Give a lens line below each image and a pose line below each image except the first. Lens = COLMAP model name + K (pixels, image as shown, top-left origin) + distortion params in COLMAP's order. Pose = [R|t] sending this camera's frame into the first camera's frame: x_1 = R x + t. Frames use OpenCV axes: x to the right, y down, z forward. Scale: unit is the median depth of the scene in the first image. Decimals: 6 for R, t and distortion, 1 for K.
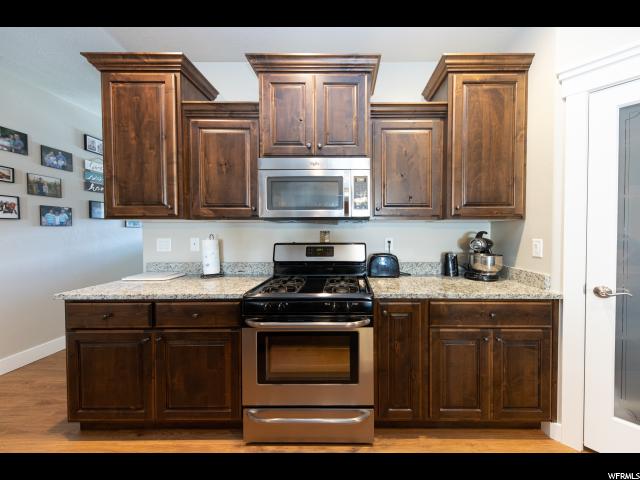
lens RADIAL K [[219.6, 0, 346.5], [0, 219.6, 236.3], [0, 0, 1]] dist [0.006897, -0.000120]
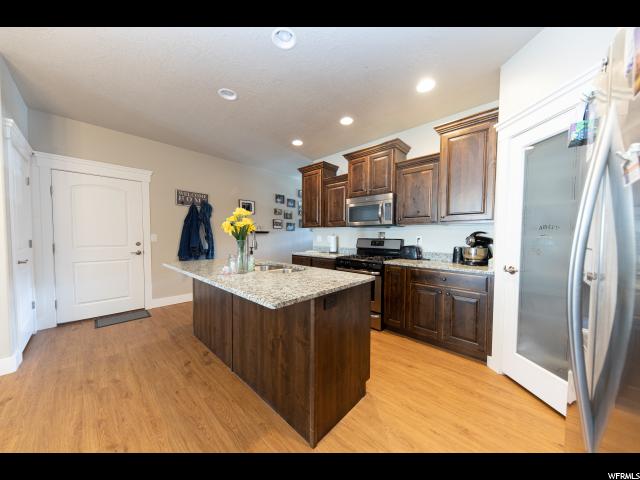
lens RADIAL K [[218.0, 0, 320.8], [0, 218.0, 244.4], [0, 0, 1]] dist [0.006845, -0.000043]
pose [[0.713424, 0.034281, -0.699894, 0.933238], [-0.021159, 0.999401, 0.027383, 0.044927], [0.700413, -0.004726, 0.713722, -0.728793]]
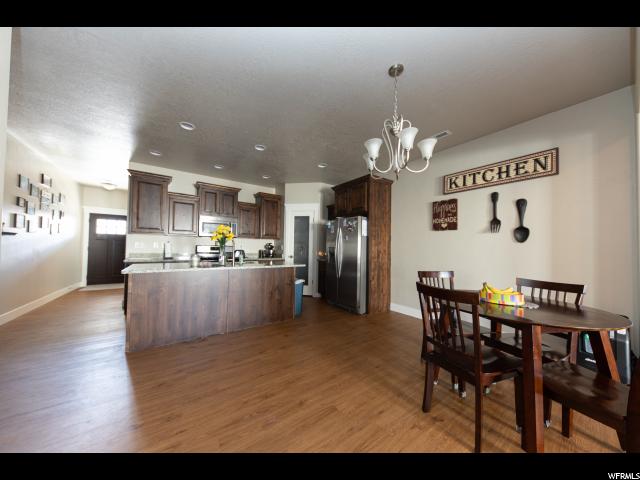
lens RADIAL K [[231.6, 0, 306.5], [0, 231.6, 242.9], [0, 0, 1]] dist [0.007970, -0.000019]
pose [[0.841896, 0.030662, 0.538769, -0.815377], [-0.007050, 0.998924, -0.045832, 0.138093], [-0.539594, 0.034788, 0.841206, -2.270904]]
